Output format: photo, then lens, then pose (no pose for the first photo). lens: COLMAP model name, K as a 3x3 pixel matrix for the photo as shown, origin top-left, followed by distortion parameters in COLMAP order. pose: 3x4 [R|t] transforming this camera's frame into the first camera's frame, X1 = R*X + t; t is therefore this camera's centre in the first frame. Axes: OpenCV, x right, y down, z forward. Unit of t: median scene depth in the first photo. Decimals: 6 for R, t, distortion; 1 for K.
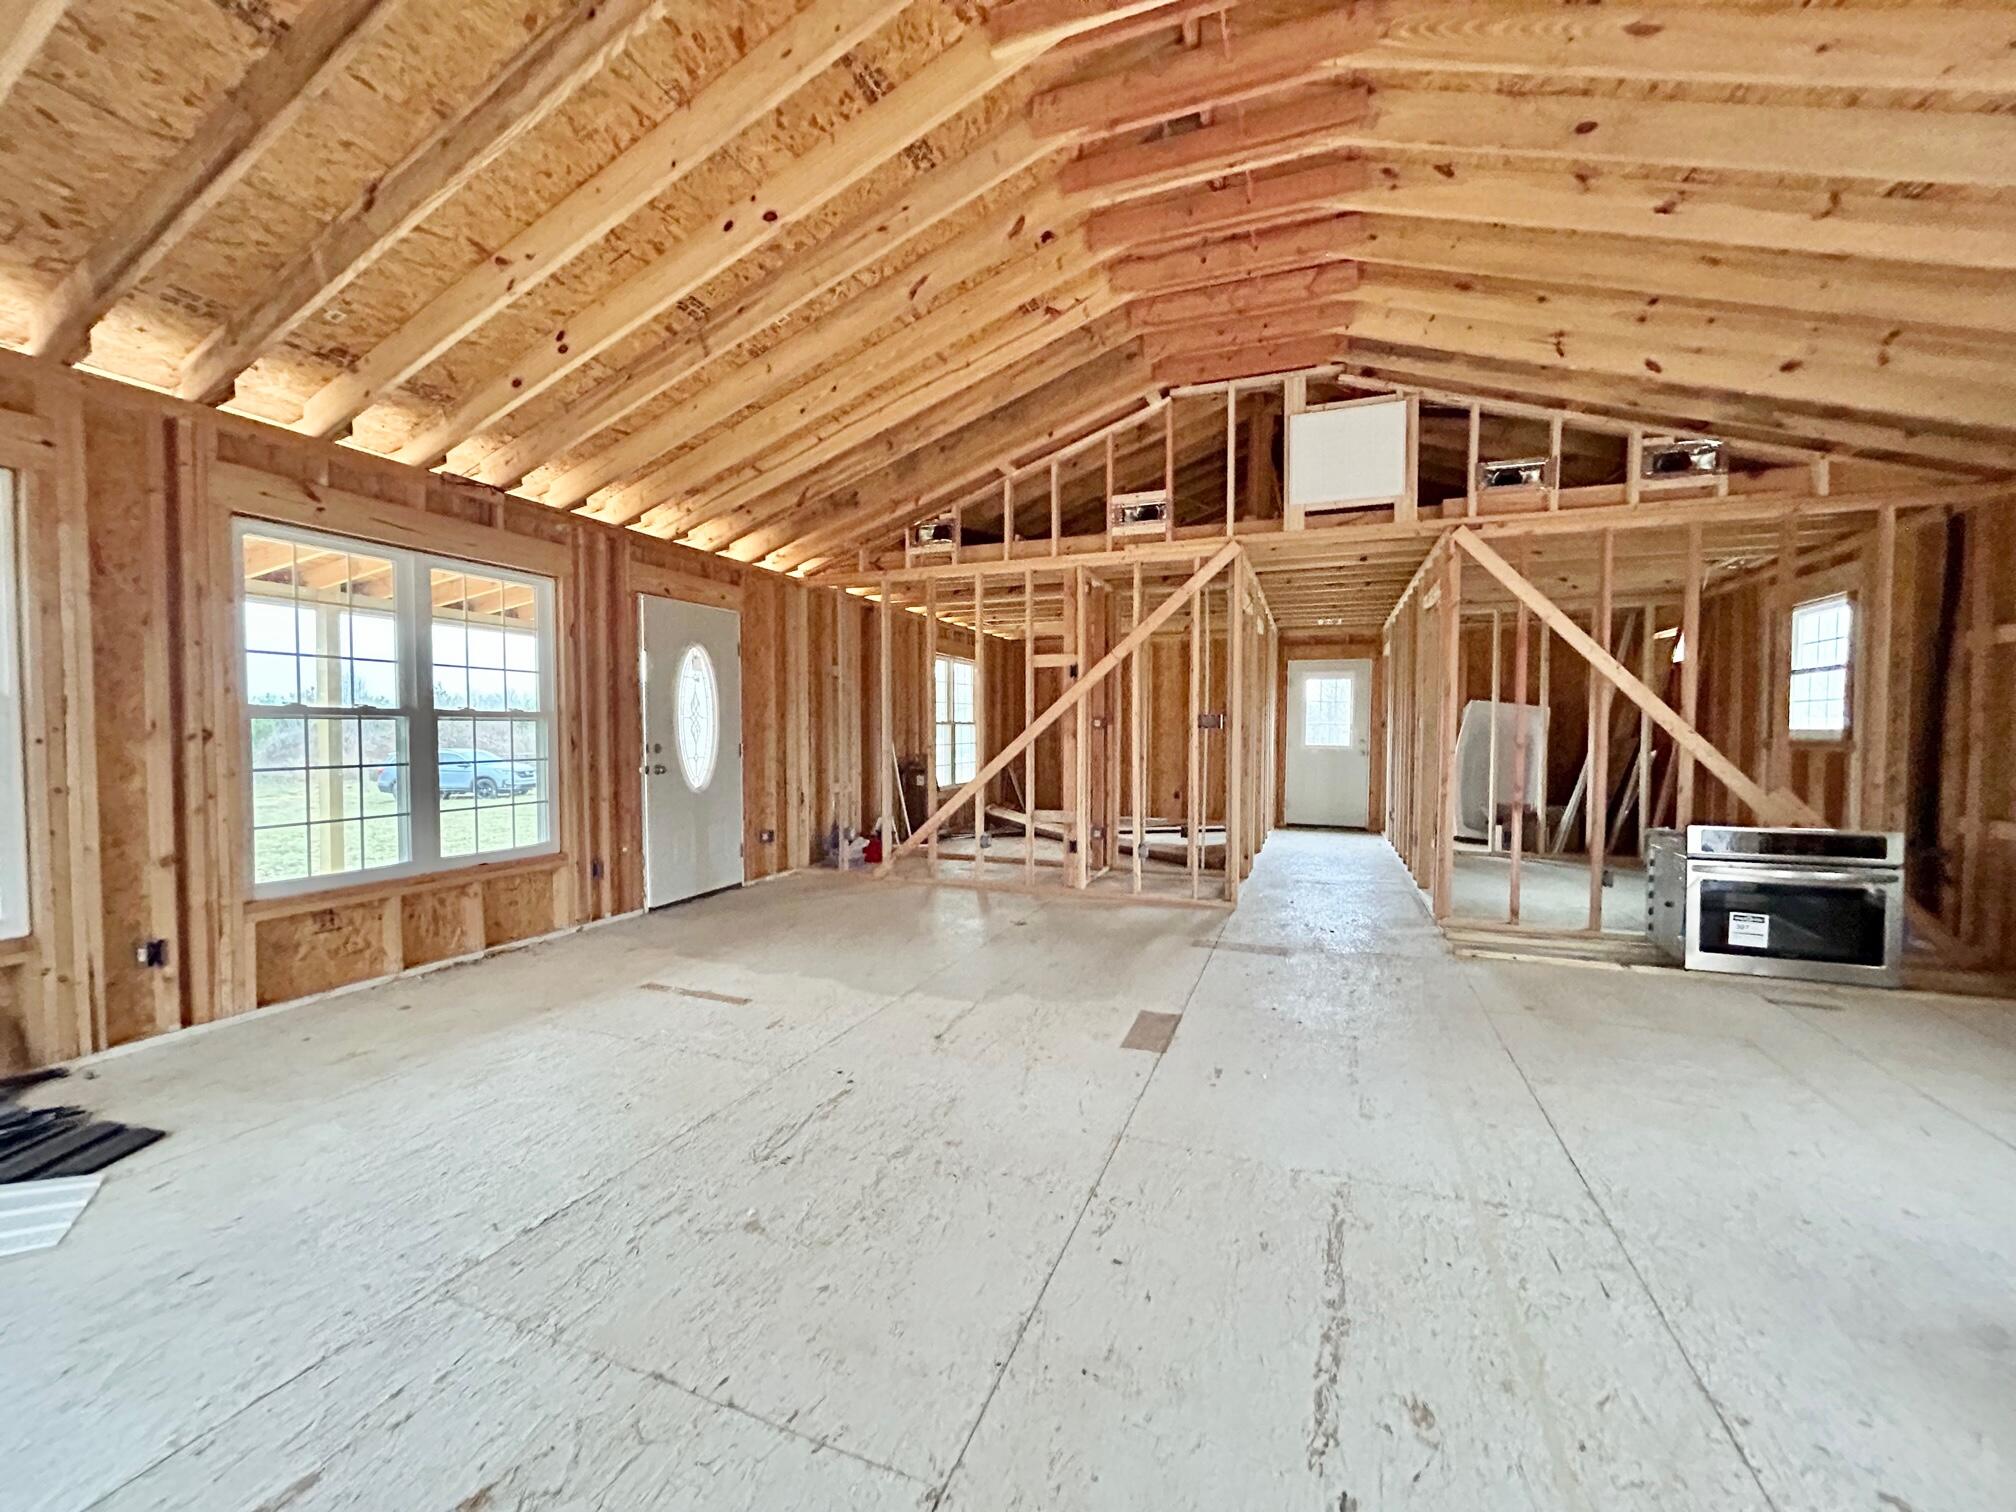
lens RADIAL K [[809.0, 0, 1024.9], [0, 809.0, 755.2], [0, 0, 1]] dist [-0.006571, 0.000335]
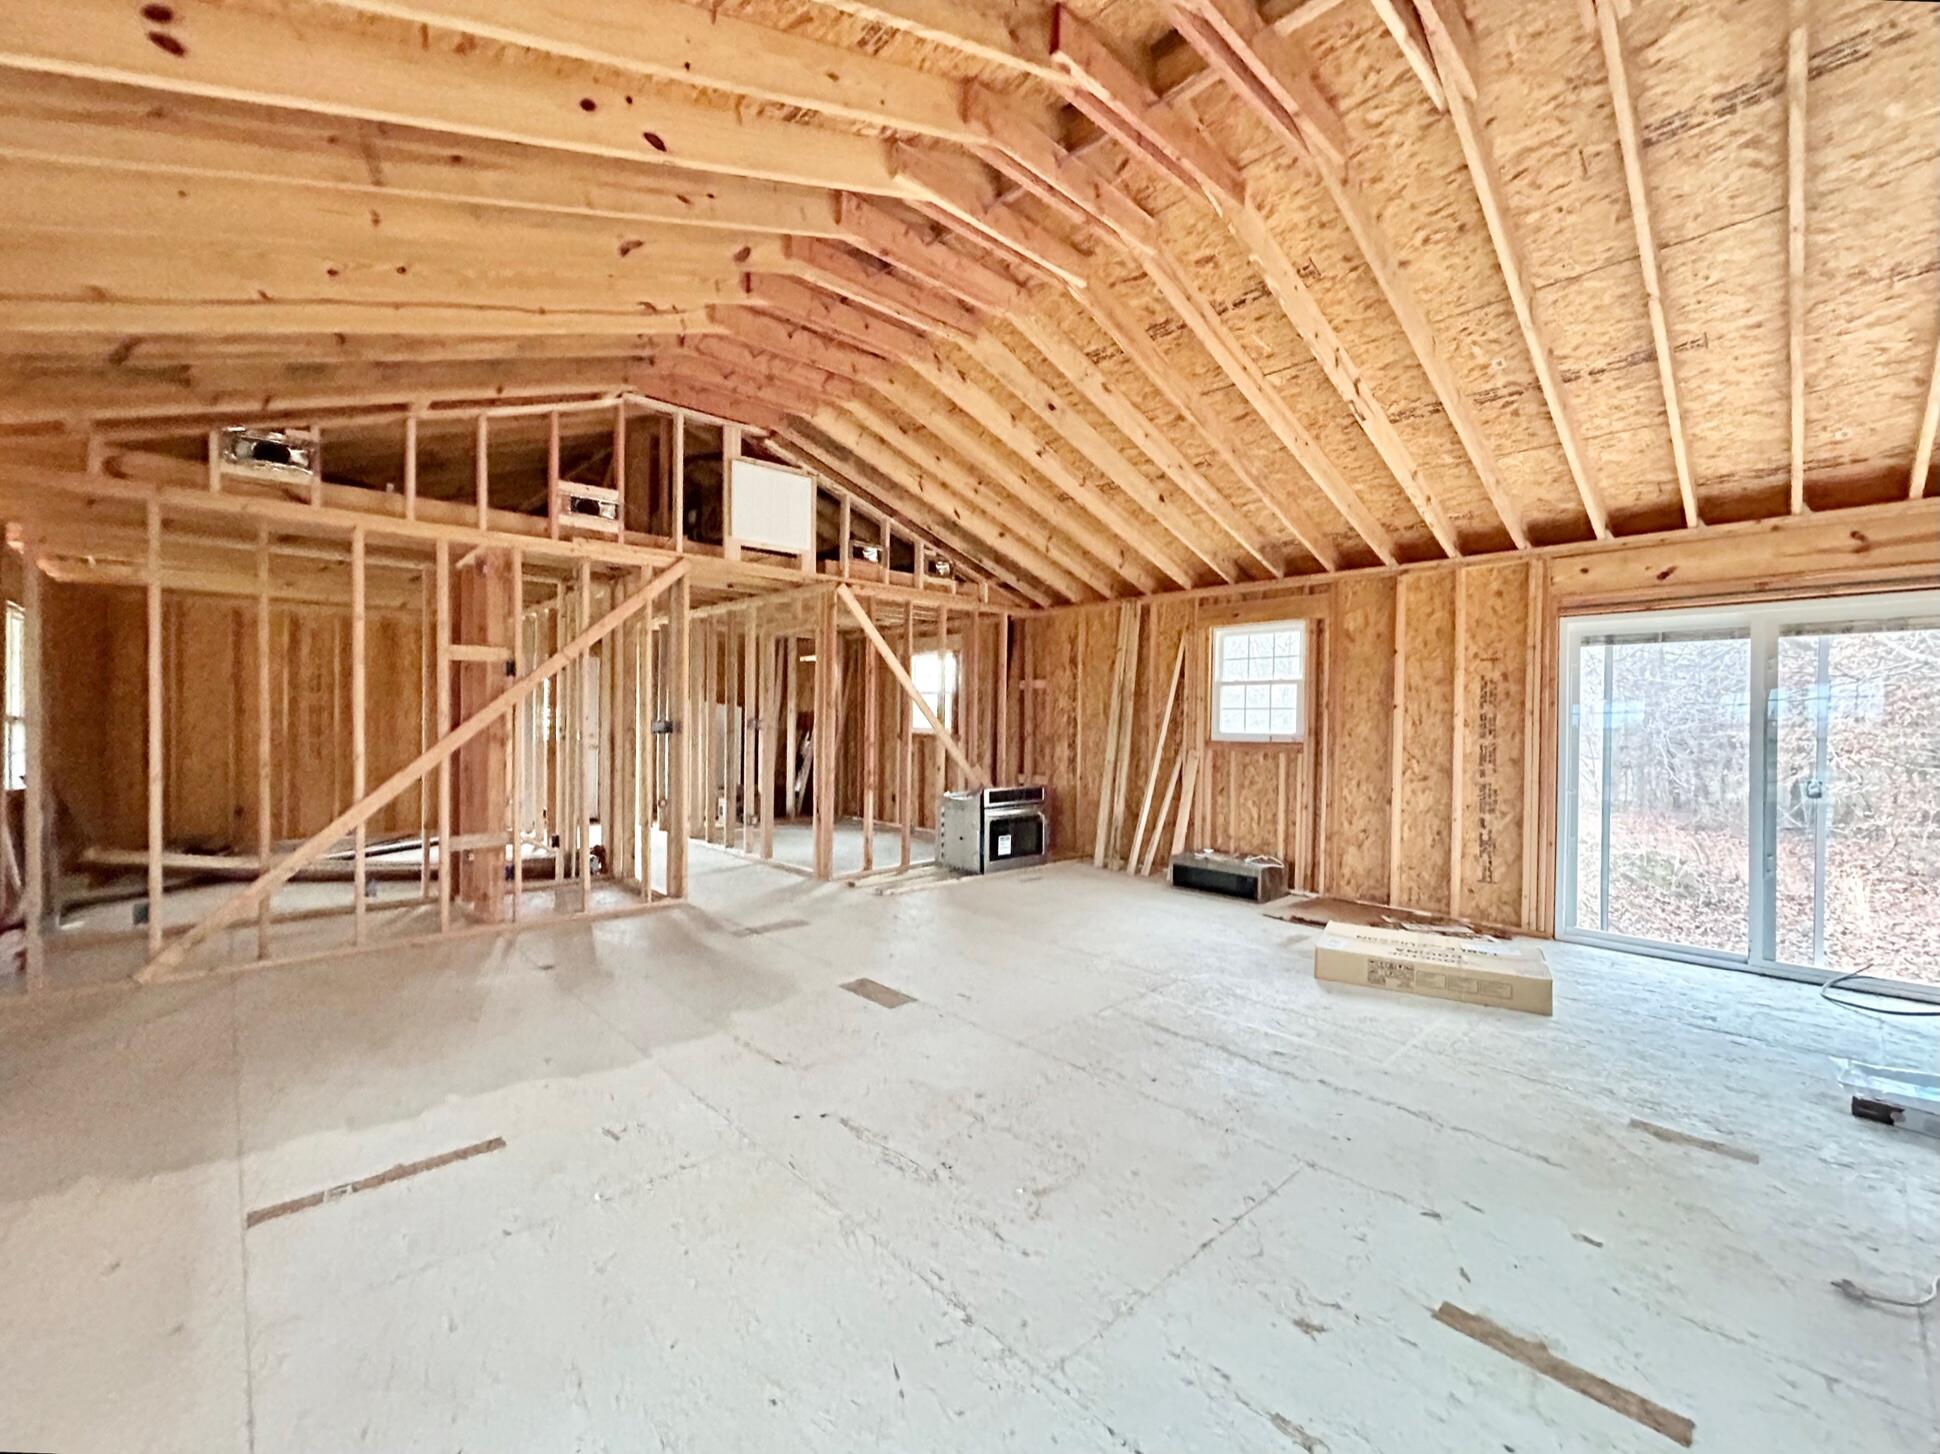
lens RADIAL K [[778.5, 0, 967.5], [0, 778.5, 730.6], [0, 0, 1]] dist [-0.006571, 0.000335]
pose [[0.450799, -0.012827, 0.892533, -0.536443], [0.016735, 0.999842, 0.005917, -0.039283], [-0.892469, 0.012270, 0.450943, 0.220832]]
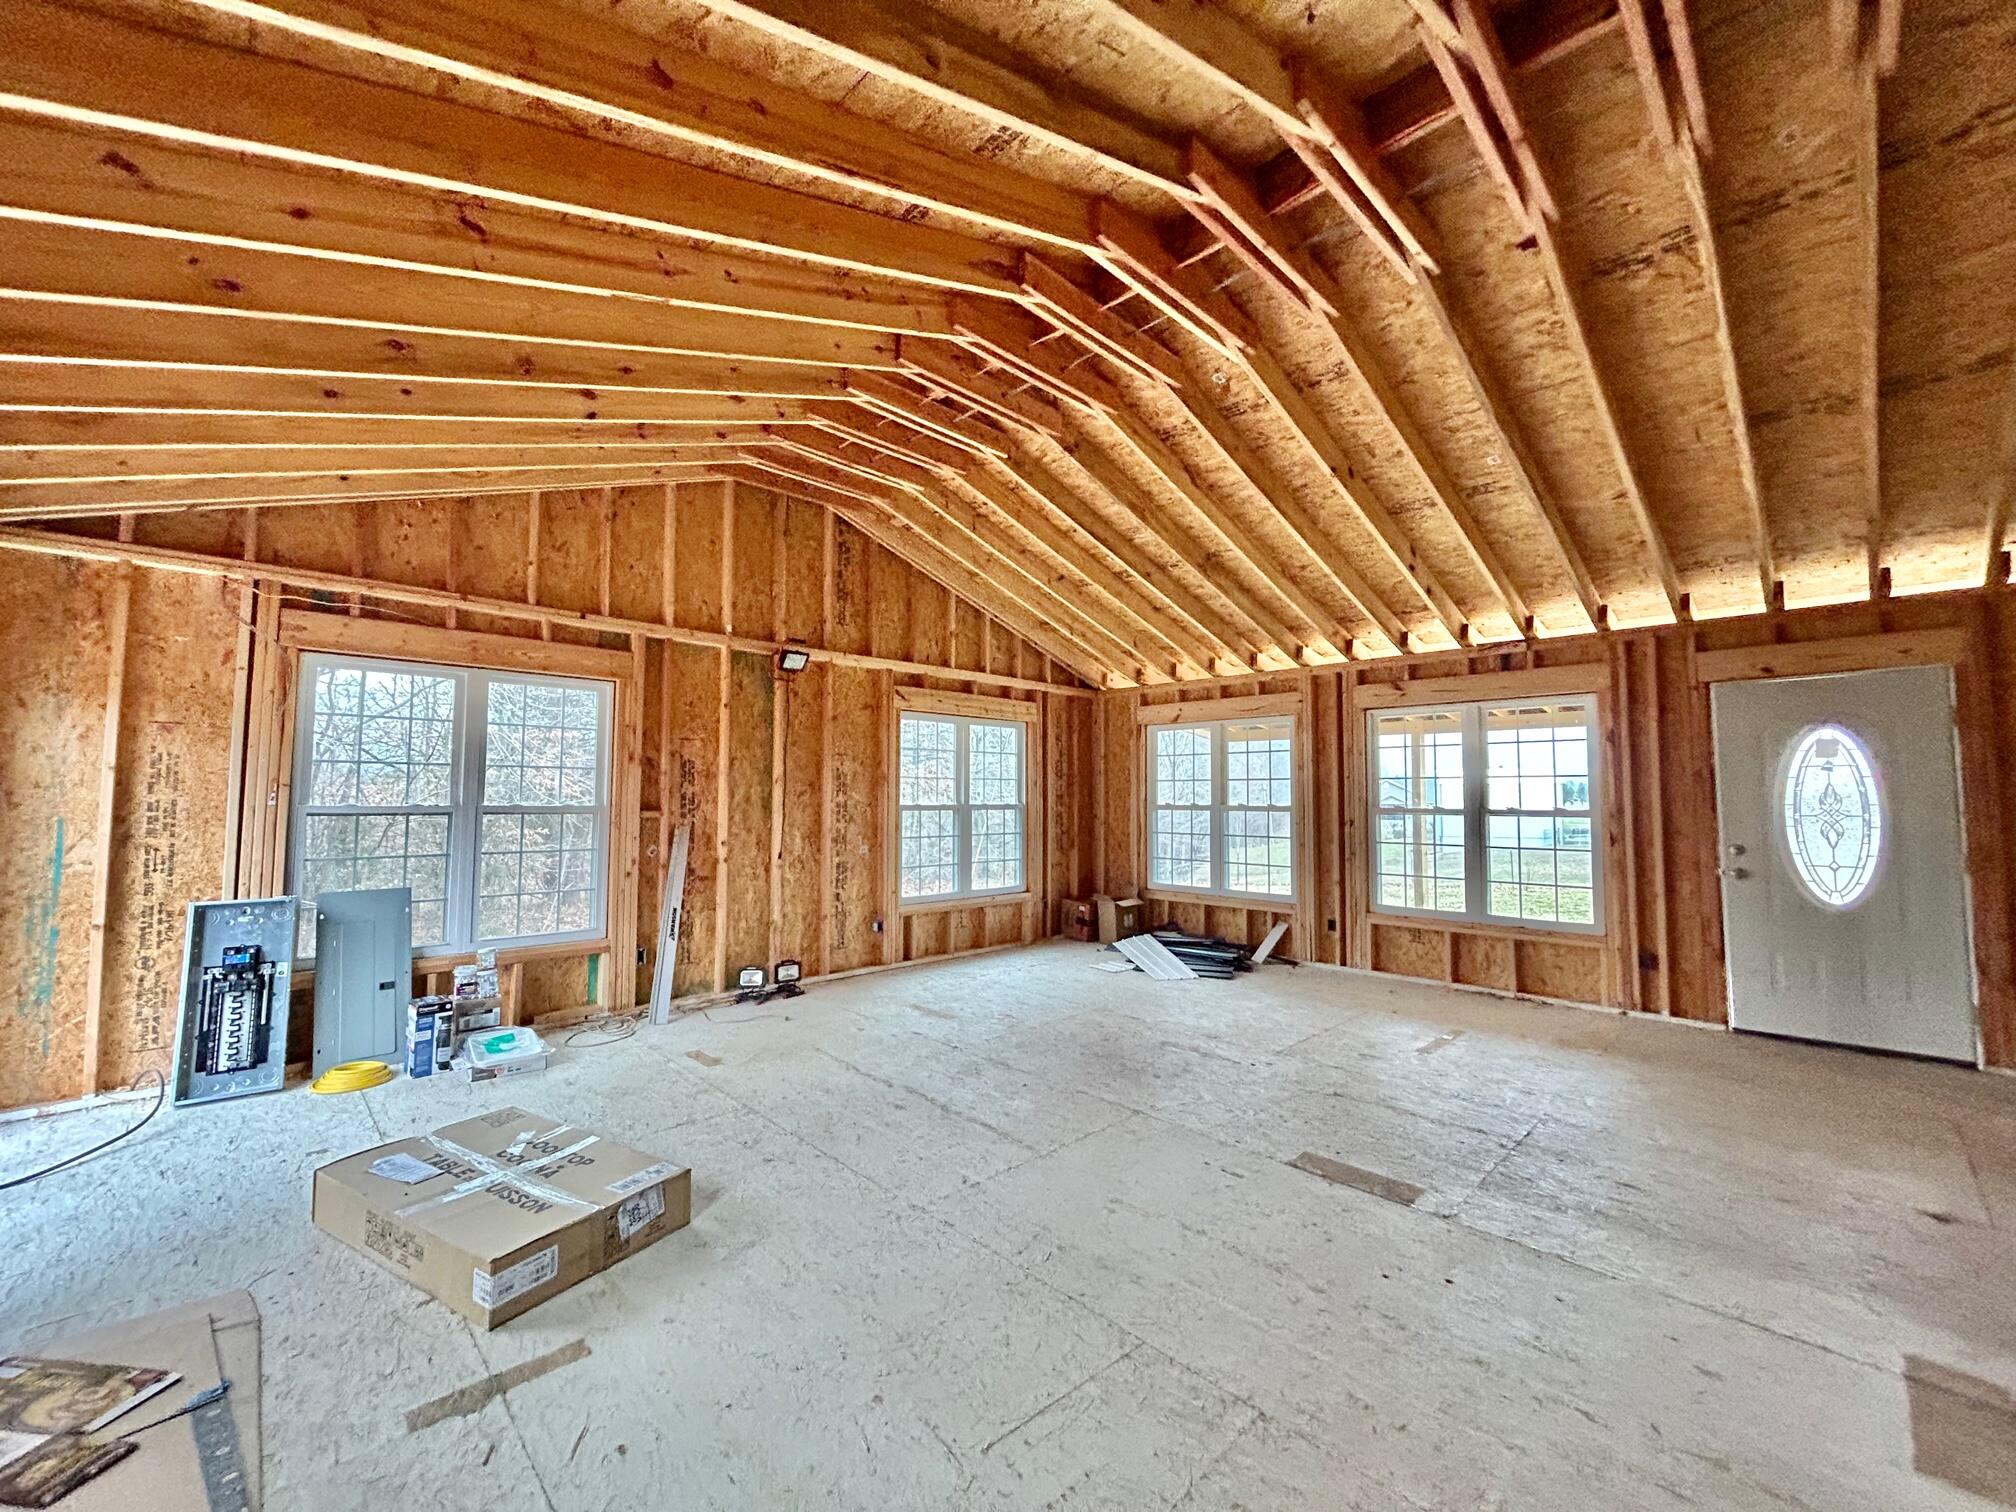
lens RADIAL K [[809.0, 0, 1003.9], [0, 809.0, 759.1], [0, 0, 1]] dist [-0.006571, 0.000335]
pose [[-0.438575, -0.044478, -0.897593, 0.760538], [-0.033752, 0.998885, -0.033005, -0.056044], [0.898060, 0.015820, -0.439588, 0.710781]]
